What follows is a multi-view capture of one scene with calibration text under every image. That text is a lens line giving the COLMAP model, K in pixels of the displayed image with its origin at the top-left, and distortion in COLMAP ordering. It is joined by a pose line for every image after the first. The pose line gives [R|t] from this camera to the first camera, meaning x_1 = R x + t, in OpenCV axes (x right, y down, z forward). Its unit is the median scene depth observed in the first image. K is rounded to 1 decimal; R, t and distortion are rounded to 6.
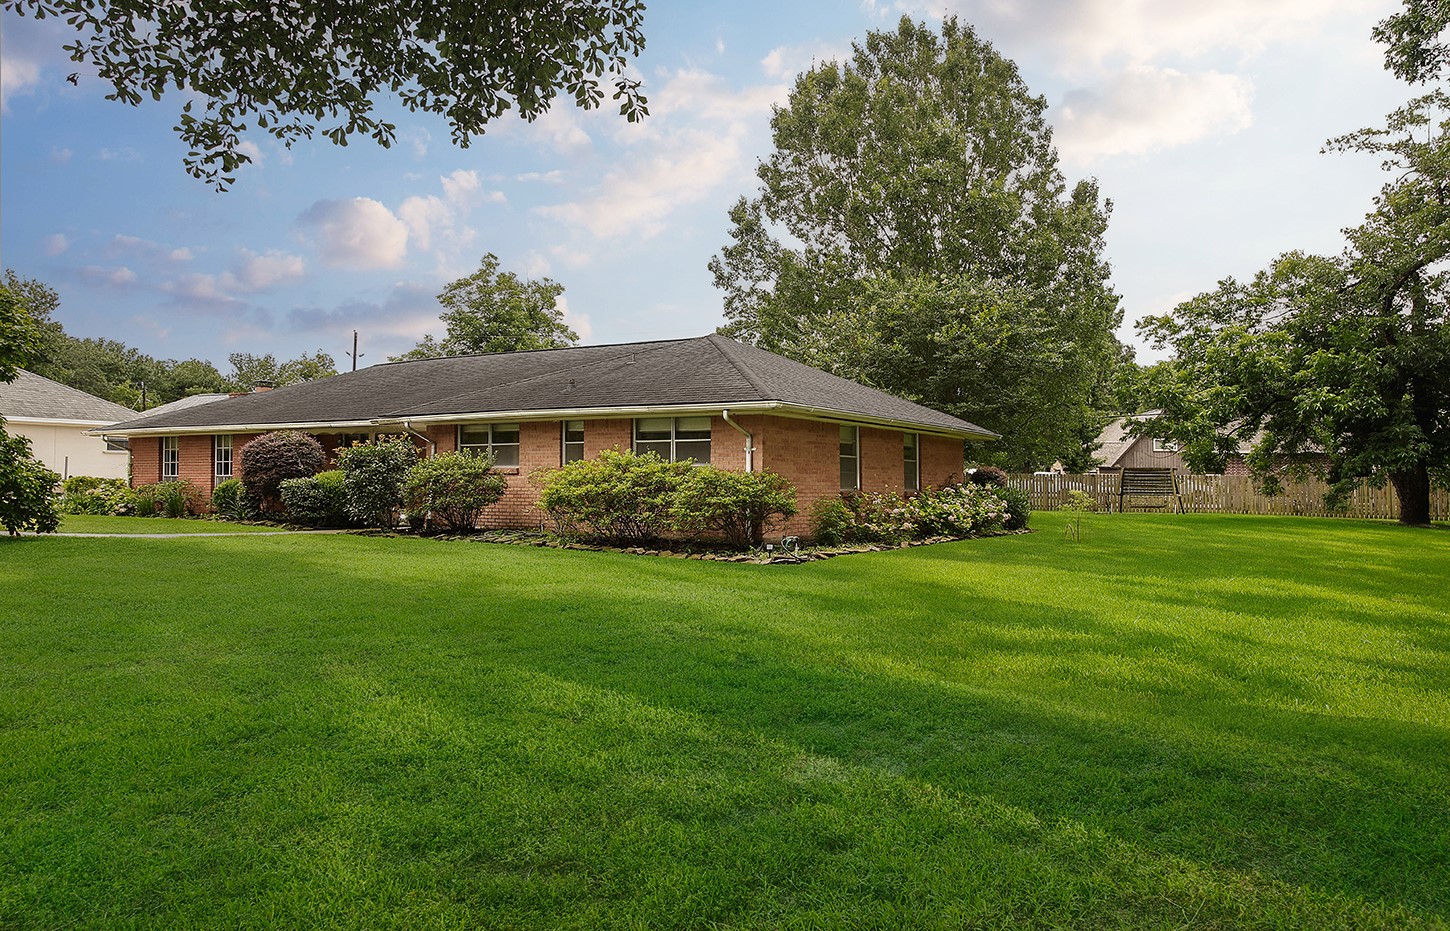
lens RADIAL K [[1061.1, 0, 725.0], [0, 1061.1, 465.5], [0, 0, 1]] dist [0.004108, -0.000443]
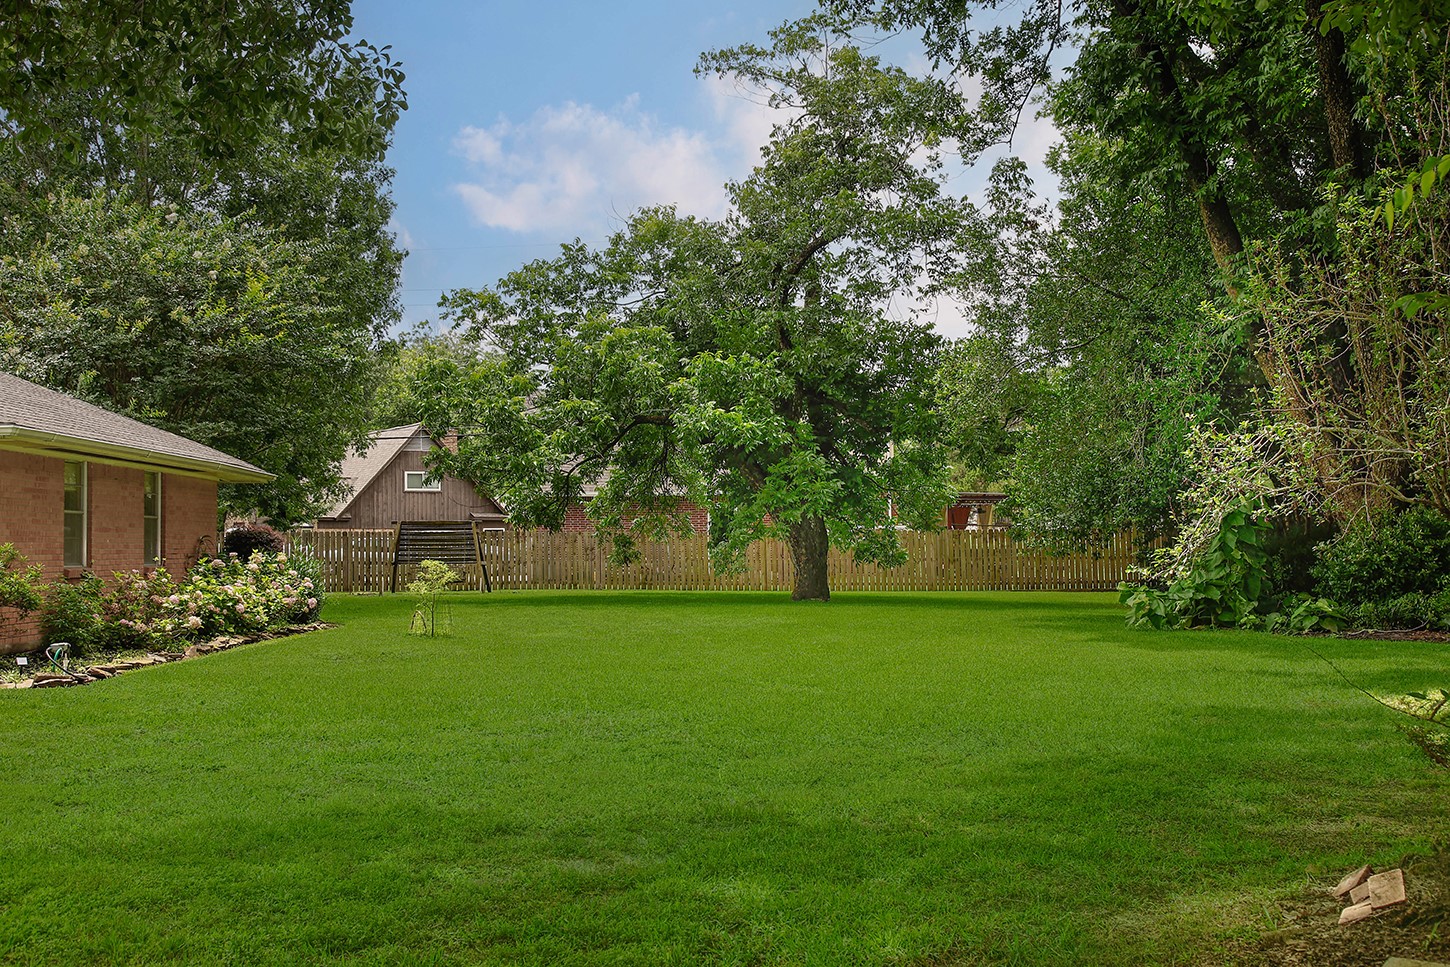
lens RADIAL K [[1578.3, 0, 725.0], [0, 1578.3, 483.5], [0, 0, 1]] dist [-0.011866, -0.000258]
pose [[0.891850, 0.004455, 0.452310, 0.105560], [0.008001, 0.999640, -0.025623, 0.004617], [-0.452261, 0.026471, 0.891493, 0.065114]]
